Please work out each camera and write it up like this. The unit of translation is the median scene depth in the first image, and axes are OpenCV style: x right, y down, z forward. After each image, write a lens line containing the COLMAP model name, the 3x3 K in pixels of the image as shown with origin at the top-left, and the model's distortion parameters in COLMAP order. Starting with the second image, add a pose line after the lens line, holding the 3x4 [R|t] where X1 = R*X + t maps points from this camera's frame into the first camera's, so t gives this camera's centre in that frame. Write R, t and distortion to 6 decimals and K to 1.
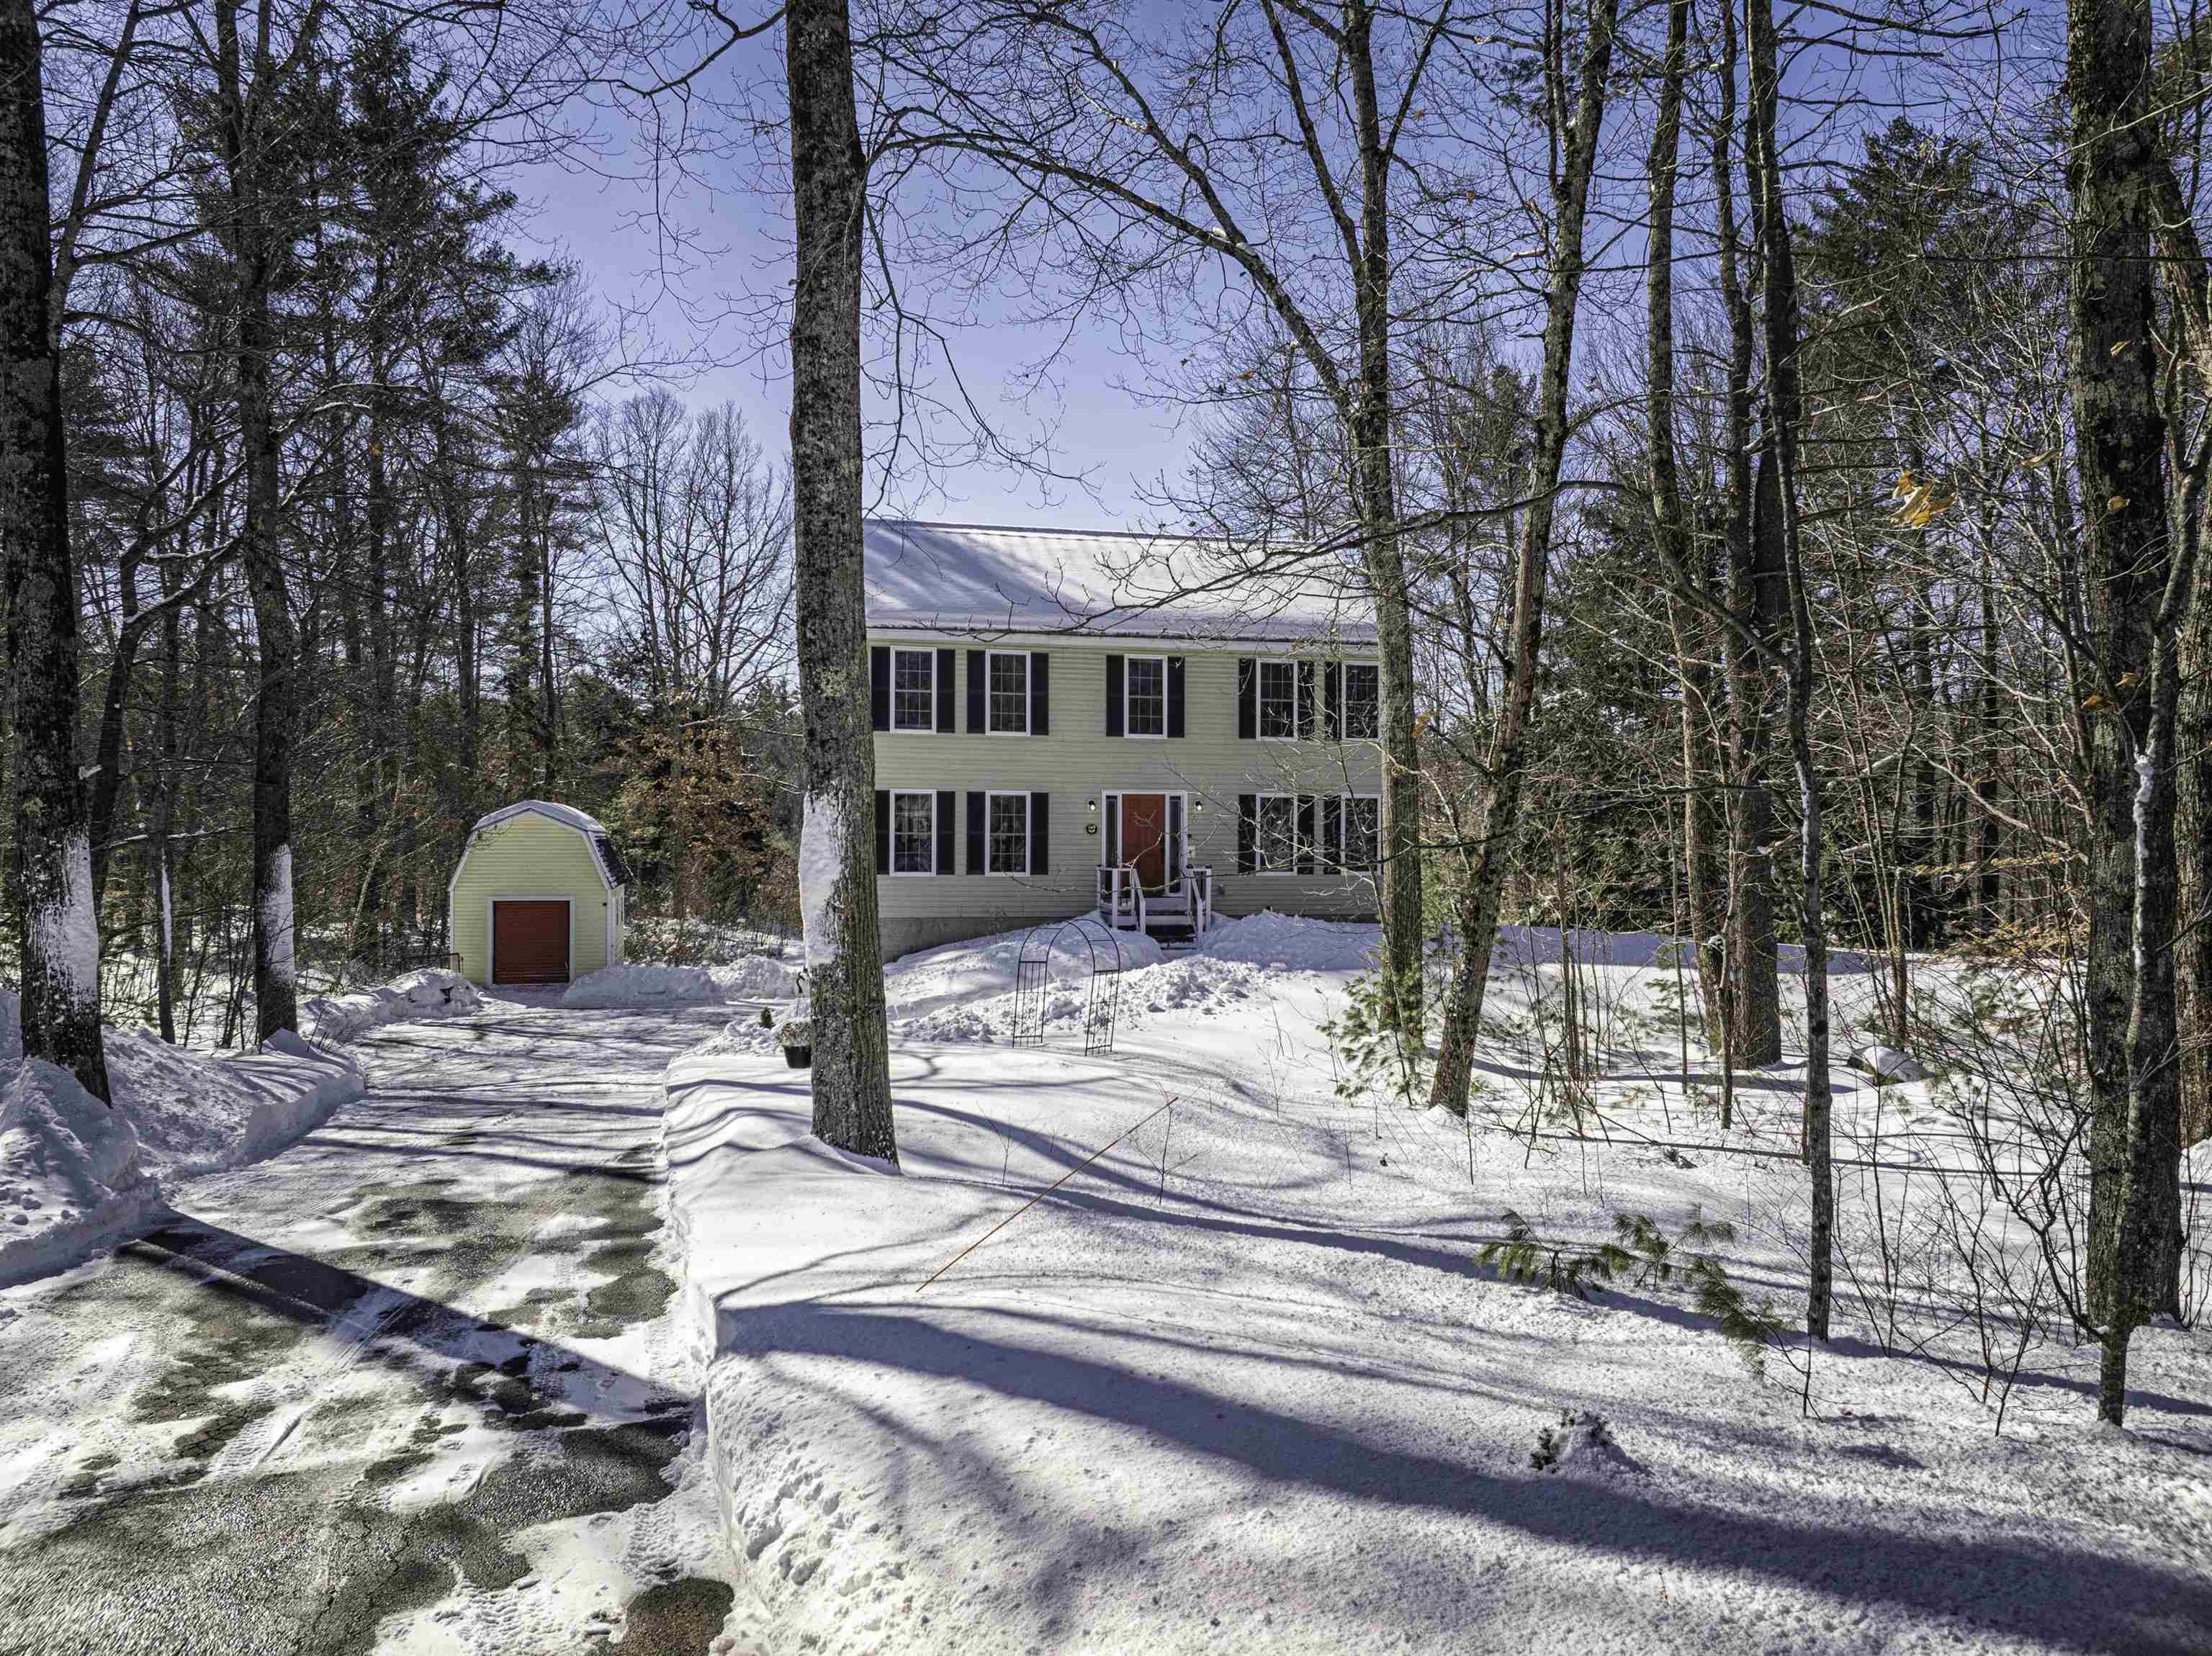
lens RADIAL K [[1525.6, 0, 1106.0], [0, 1525.6, 828.0], [0, 0, 1]] dist [-0.020567, -0.001018]
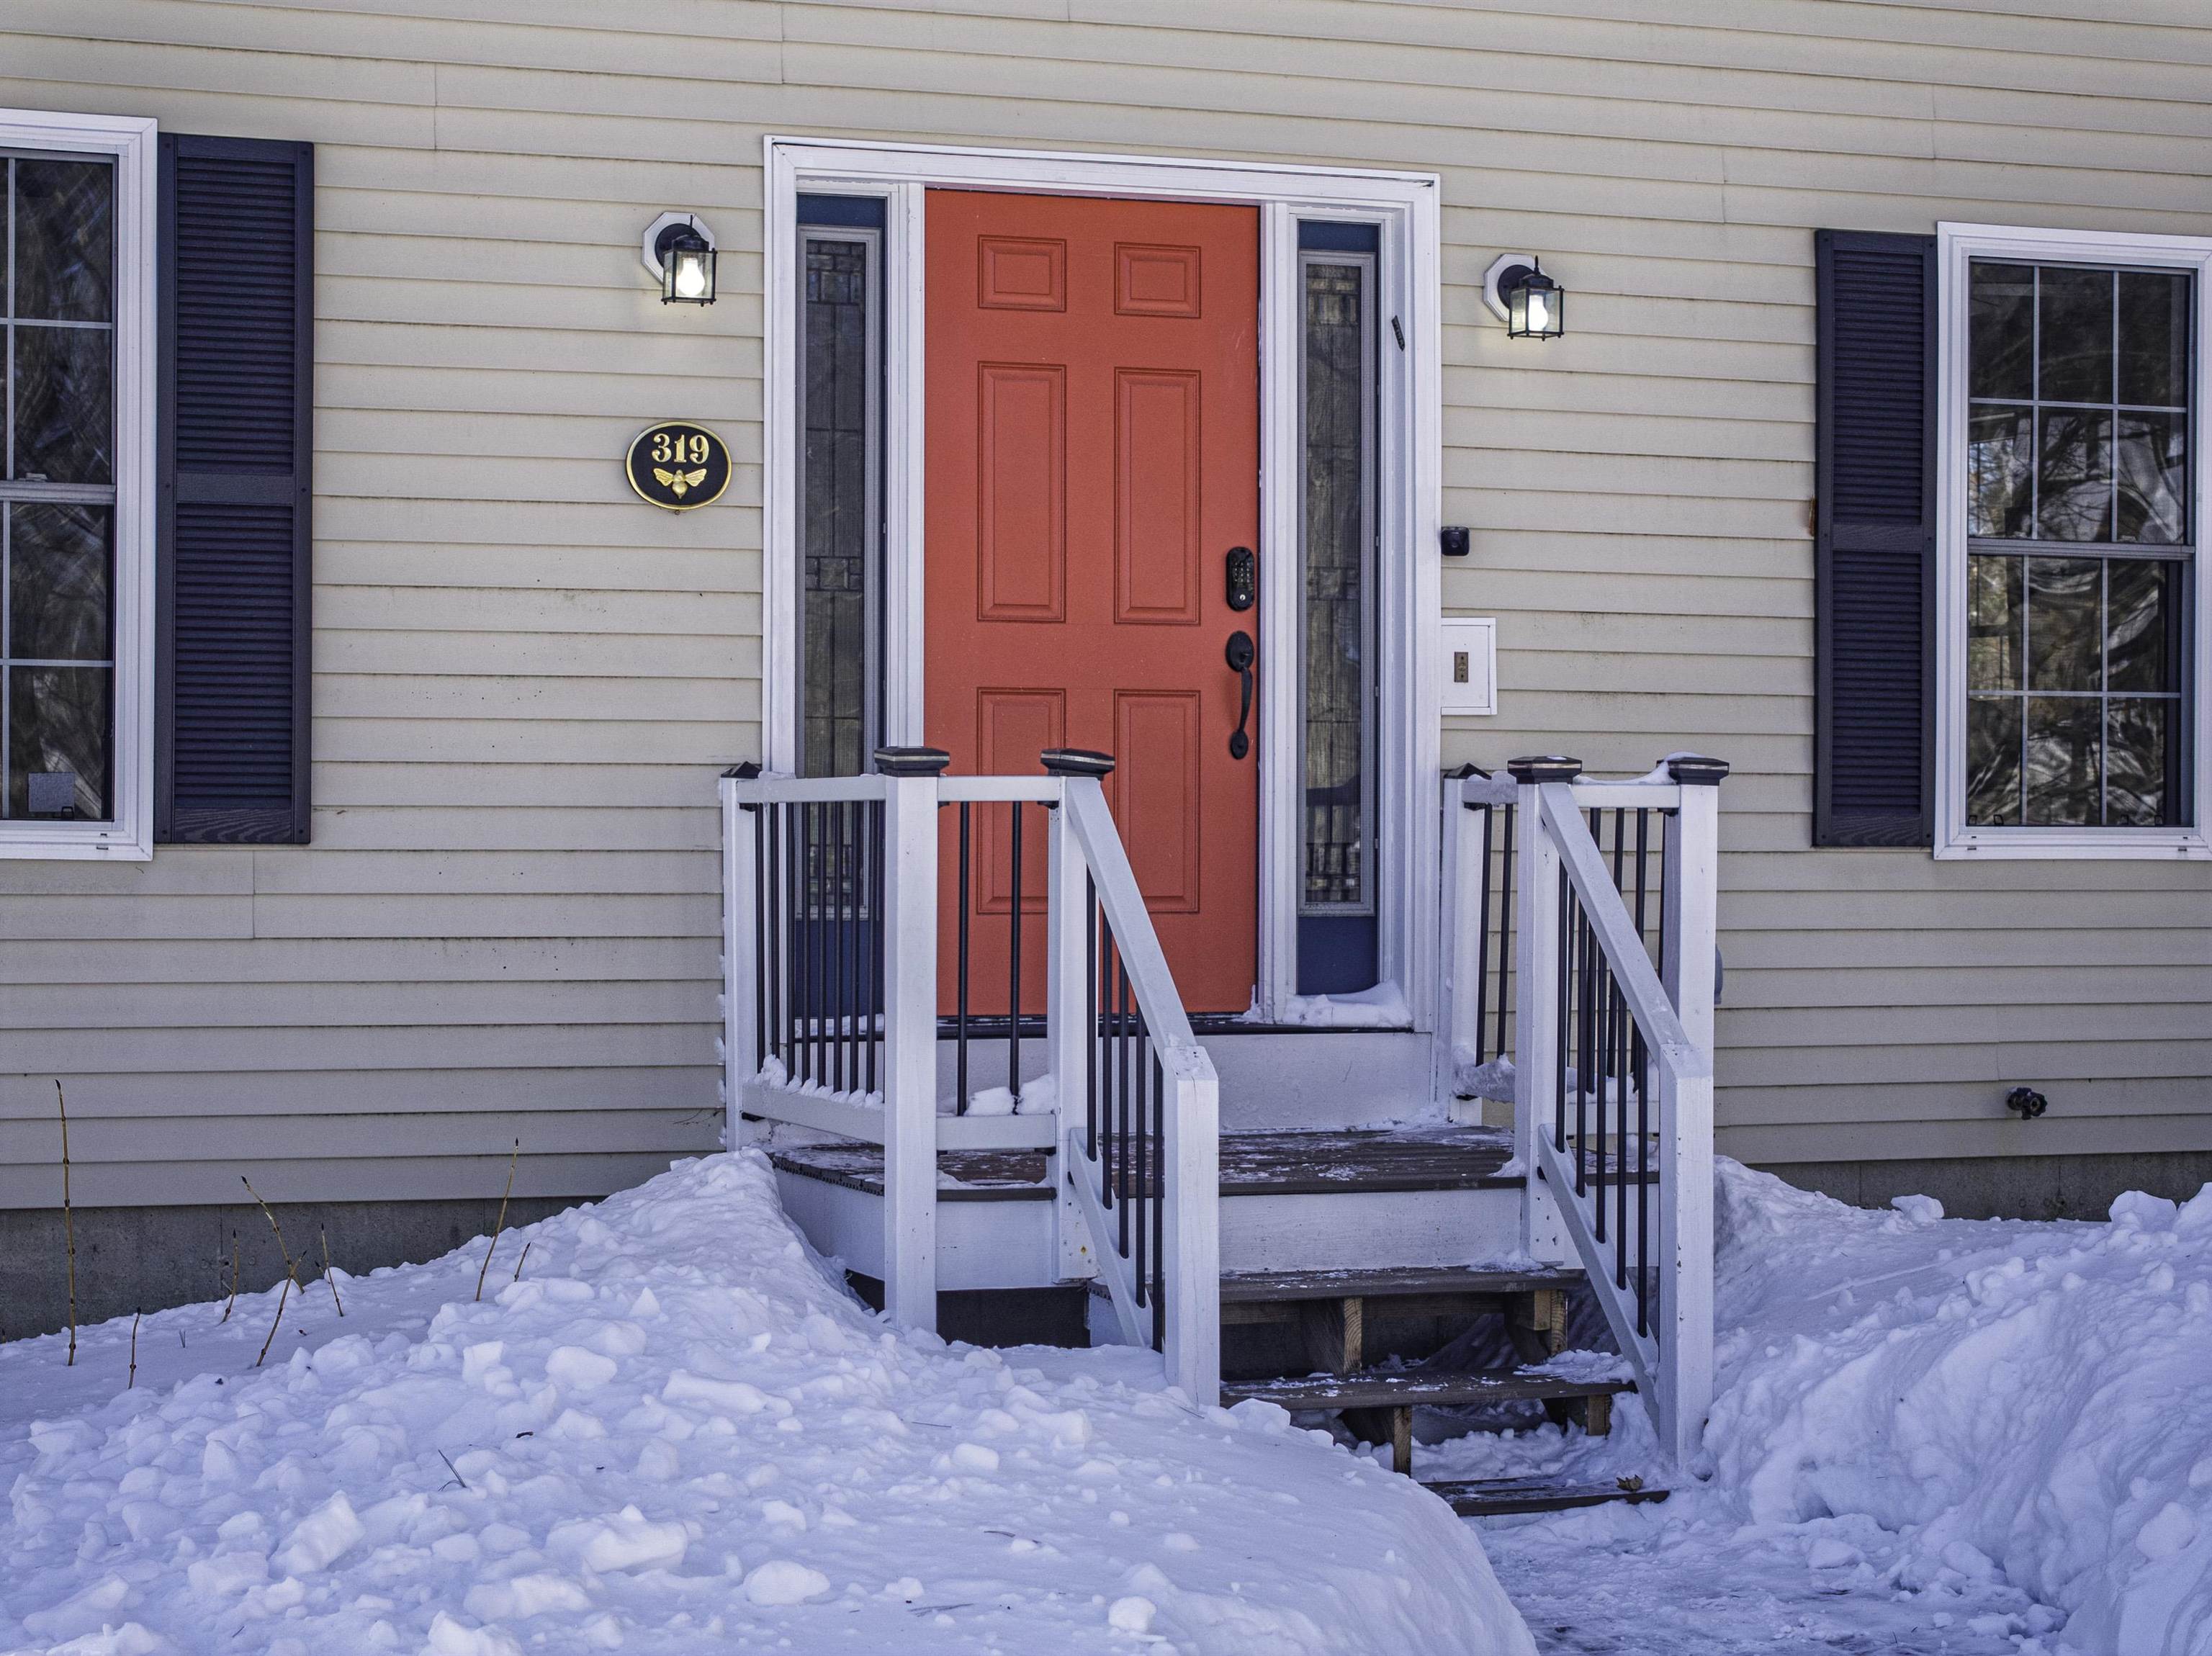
lens RADIAL K [[4378.3, 0, 1104.1], [0, 4378.3, 858.5], [0, 0, 1]] dist [-0.087839, 0.272989]
pose [[0.991657, -0.001505, 0.128894, -0.020287], [-0.000029, 0.999929, 0.011895, 0.027394], [-0.128903, -0.011800, 0.991587, 0.651714]]
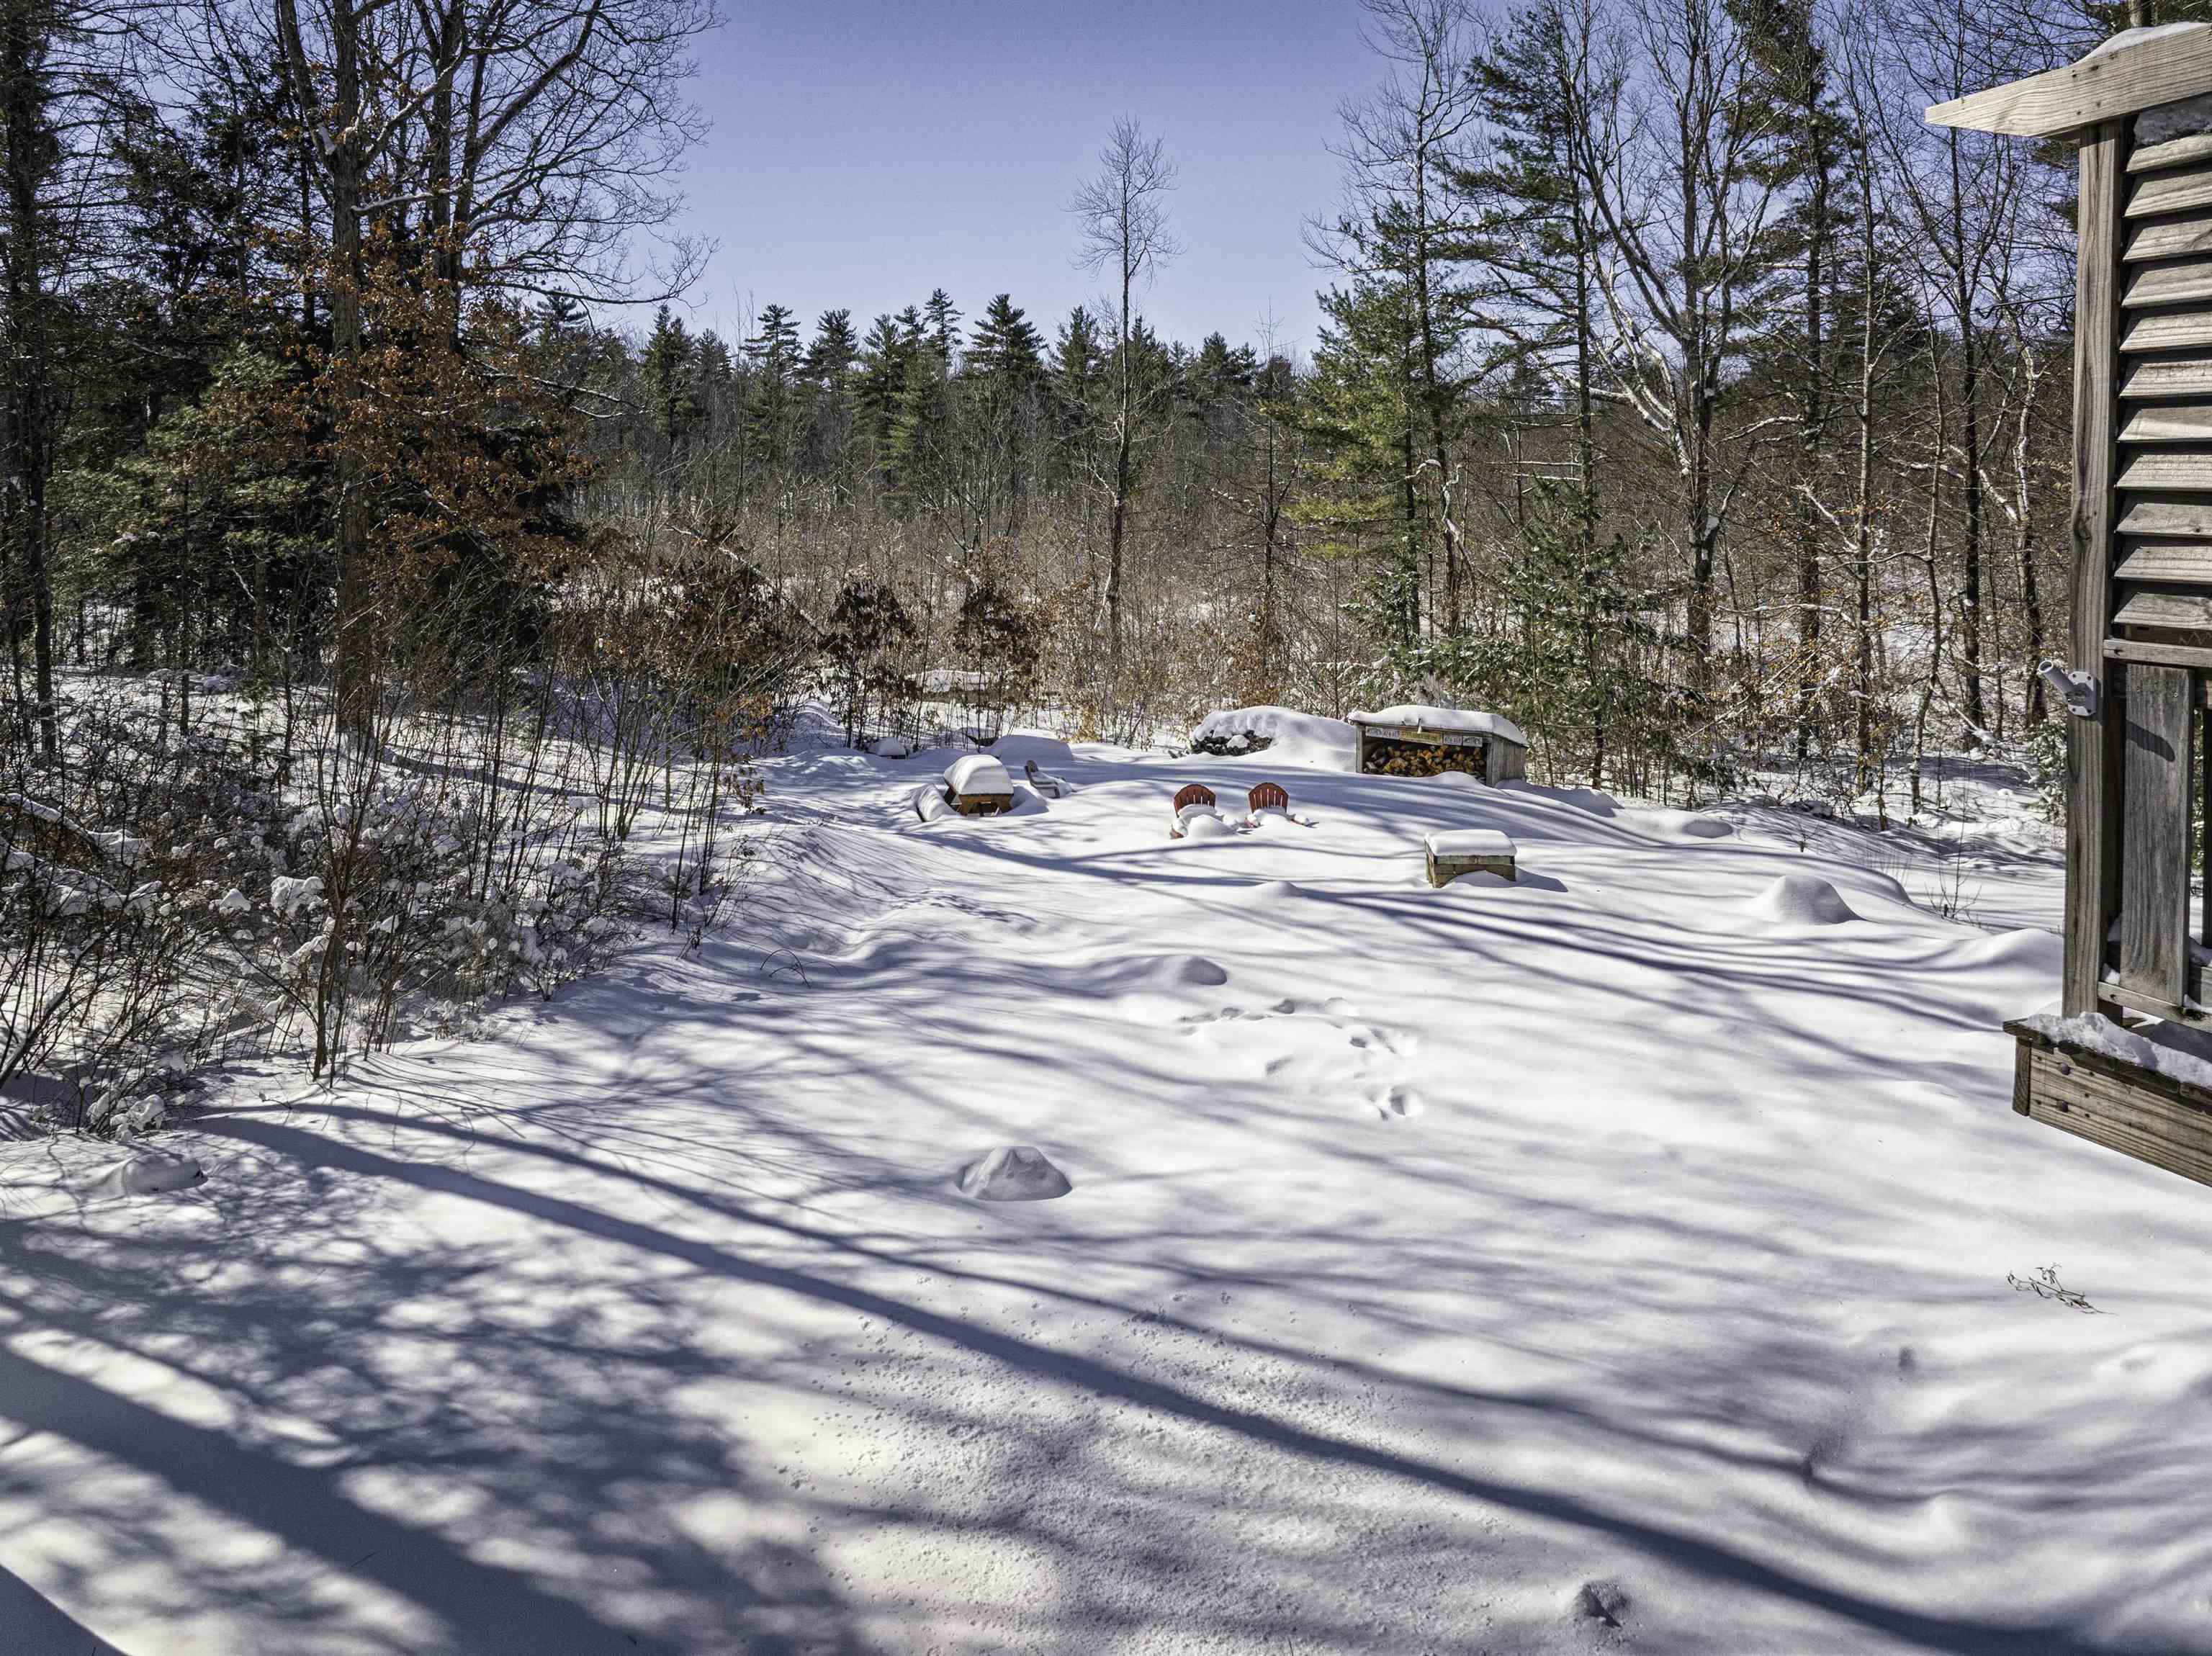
lens RADIAL K [[1638.7, 0, 1184.8], [0, 1638.7, 458.4], [0, 0, 1]] dist [-0.048443, 0.001613]
pose [[0.981629, -0.007161, 0.190664, -0.323535], [0.010911, 0.999767, -0.018626, 0.010892], [-0.190486, 0.020364, 0.981479, 1.185844]]
